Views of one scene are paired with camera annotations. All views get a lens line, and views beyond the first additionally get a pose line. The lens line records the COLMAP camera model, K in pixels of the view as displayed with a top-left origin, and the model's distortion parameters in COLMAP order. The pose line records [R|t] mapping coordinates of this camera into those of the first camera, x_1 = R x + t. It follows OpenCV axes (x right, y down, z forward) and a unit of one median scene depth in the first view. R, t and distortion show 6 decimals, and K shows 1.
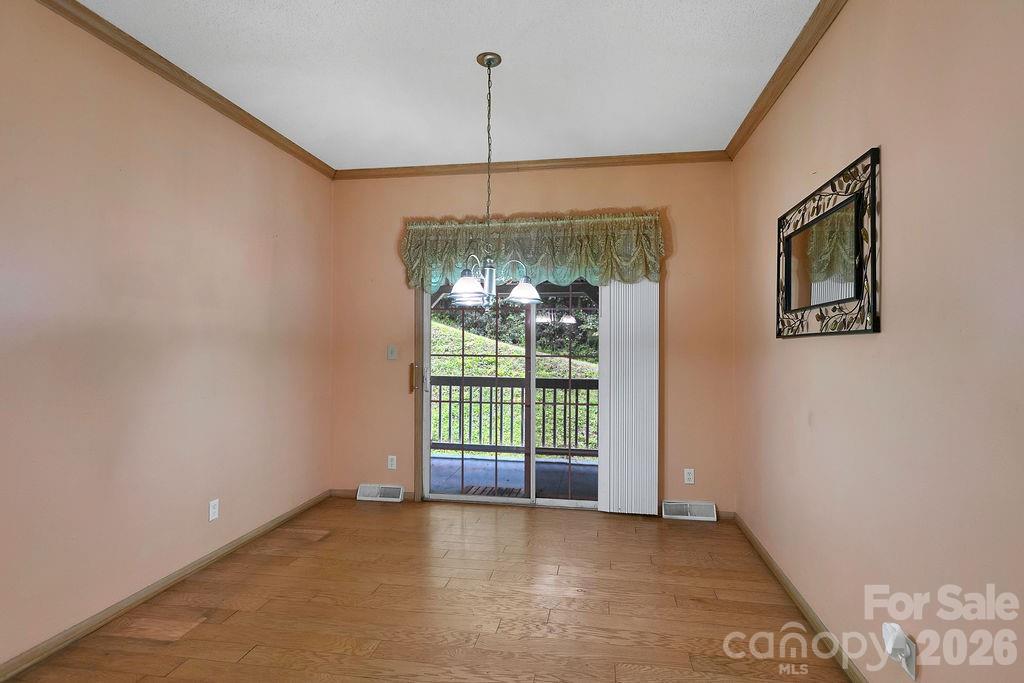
lens RADIAL K [[533.7, 0, 513.1], [0, 533.7, 339.0], [0, 0, 1]] dist [0.004573, -0.000150]
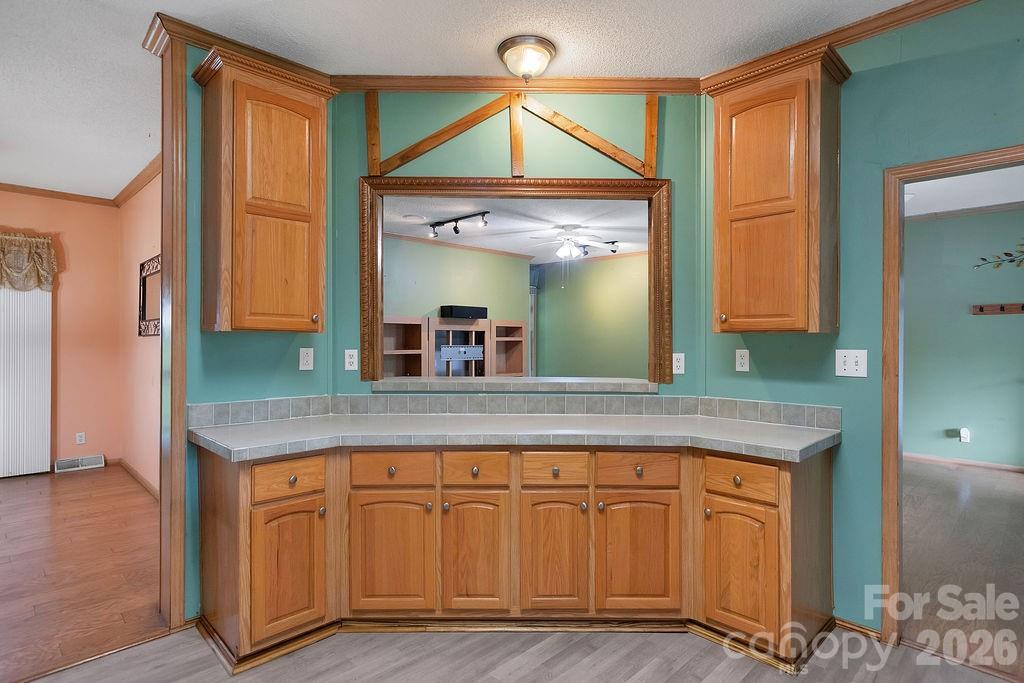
lens RADIAL K [[533.7, 0, 513.1], [0, 533.7, 339.0], [0, 0, 1]] dist [0.004573, -0.000150]
pose [[0.577283, -0.003073, 0.816539, -0.139512], [-0.007695, 0.999928, 0.009203, -0.012175], [-0.816508, -0.011596, 0.577217, -0.657106]]
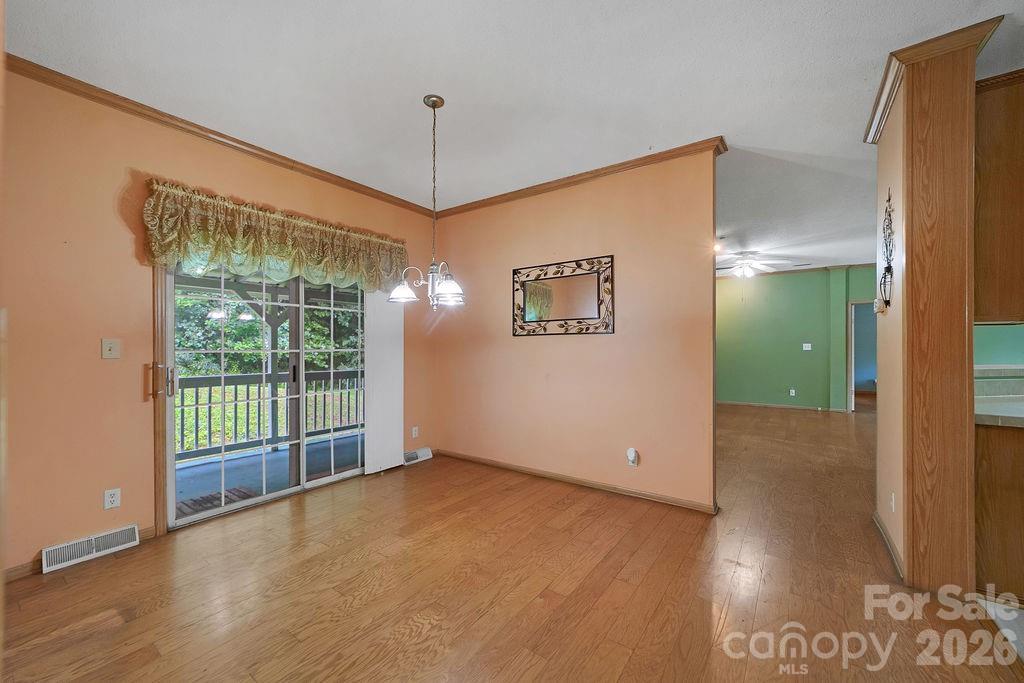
lens RADIAL K [[410.4, 0, 512.7], [0, 410.4, 349.8], [0, 0, 1]] dist [0.002346, 0.000367]
pose [[0.431869, -0.014474, 0.901820, -0.547233], [-0.004162, 0.999829, 0.018041, 0.015112], [-0.901927, -0.011544, 0.431735, 0.289164]]
